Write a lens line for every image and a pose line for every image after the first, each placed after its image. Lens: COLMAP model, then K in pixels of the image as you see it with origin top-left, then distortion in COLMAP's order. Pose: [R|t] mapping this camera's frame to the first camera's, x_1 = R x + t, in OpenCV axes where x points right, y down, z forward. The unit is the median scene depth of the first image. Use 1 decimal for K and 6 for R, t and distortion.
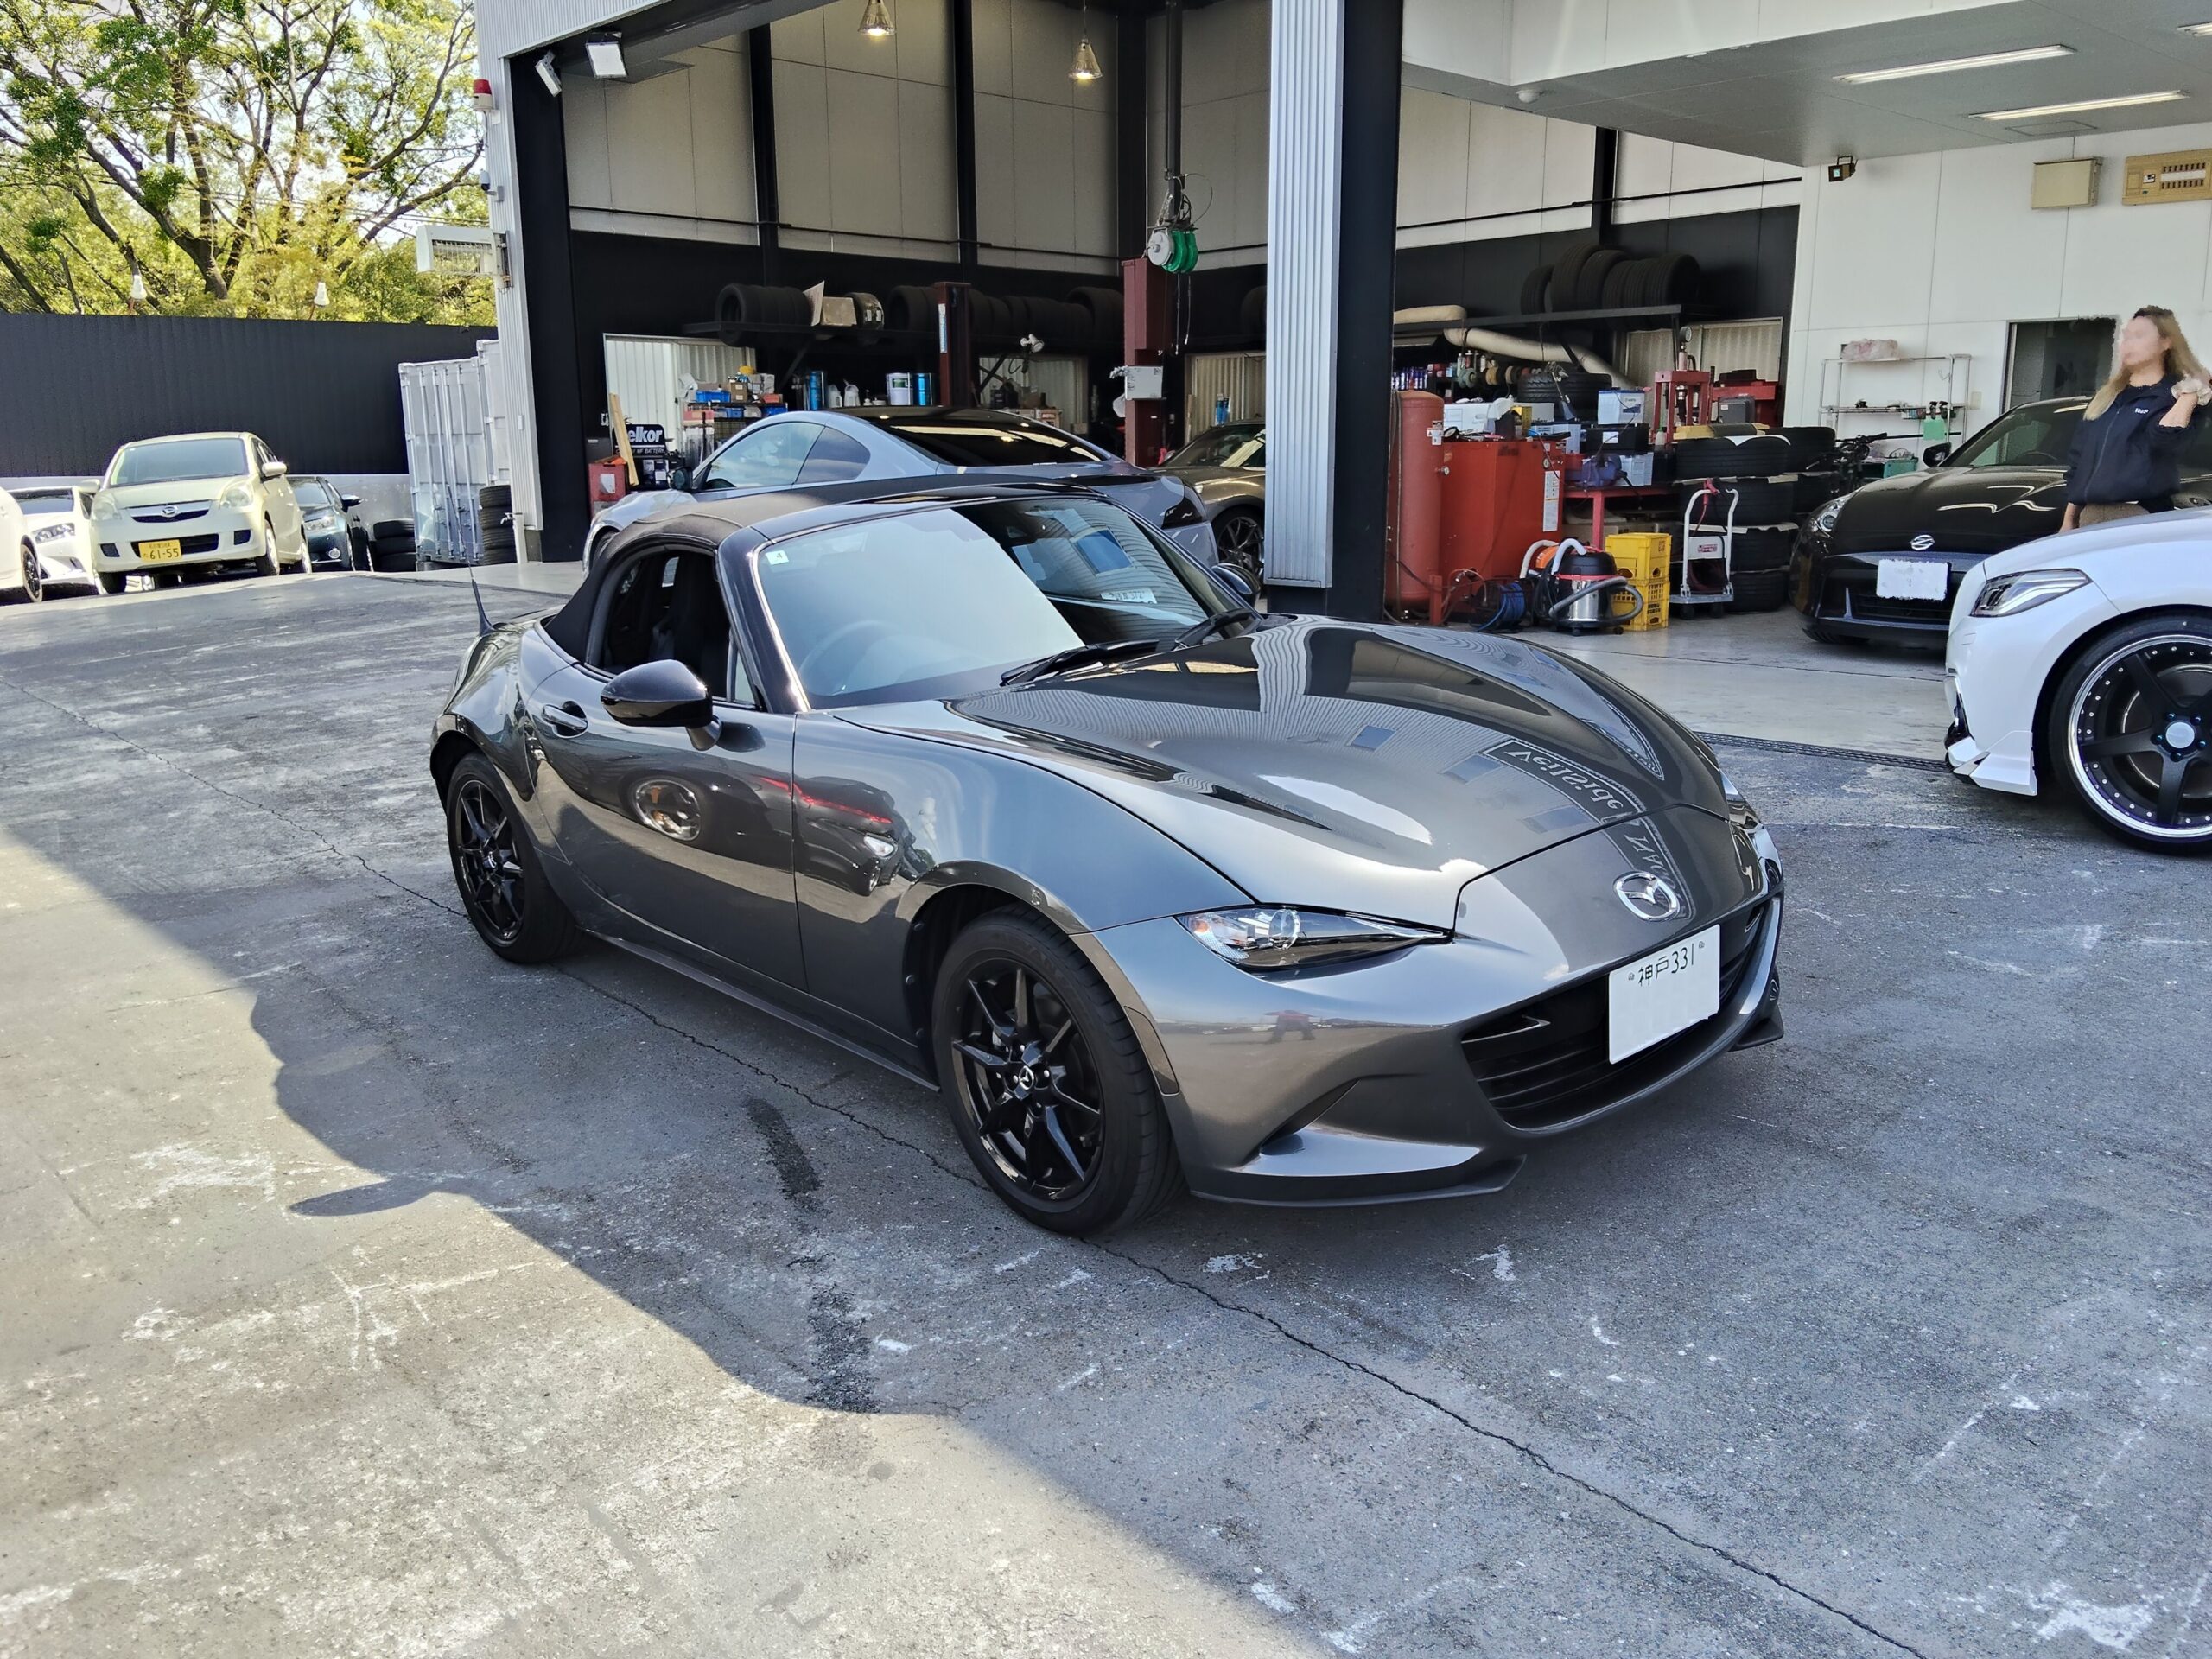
lens RADIAL K [[1795.5, 0, 1106.0], [0, 1795.5, 829.5], [0, 0, 1]] dist [0.085157, -0.159720]
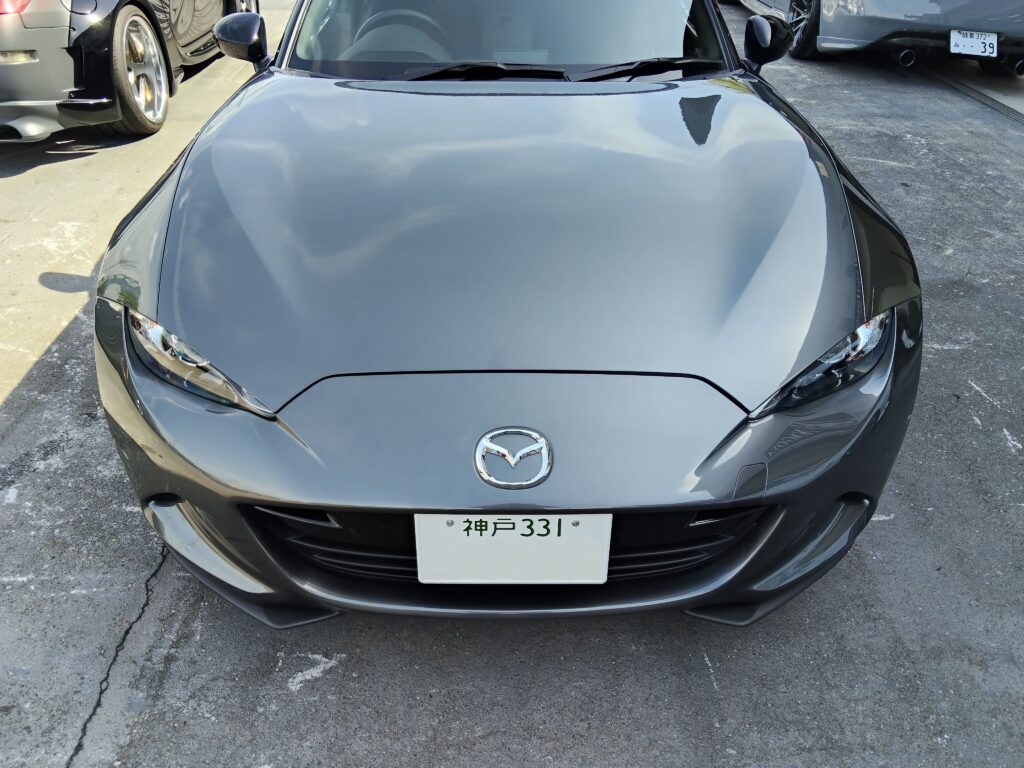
lens RADIAL K [[831.2, 0, 512.0], [0, 831.2, 384.0], [0, 0, 1]] dist [0.085157, -0.159720]
pose [[0.759904, 0.408132, -0.505939, 0.469168], [-0.224141, 0.895107, 0.385413, -0.157431], [0.610169, -0.179475, 0.771675, 0.611966]]
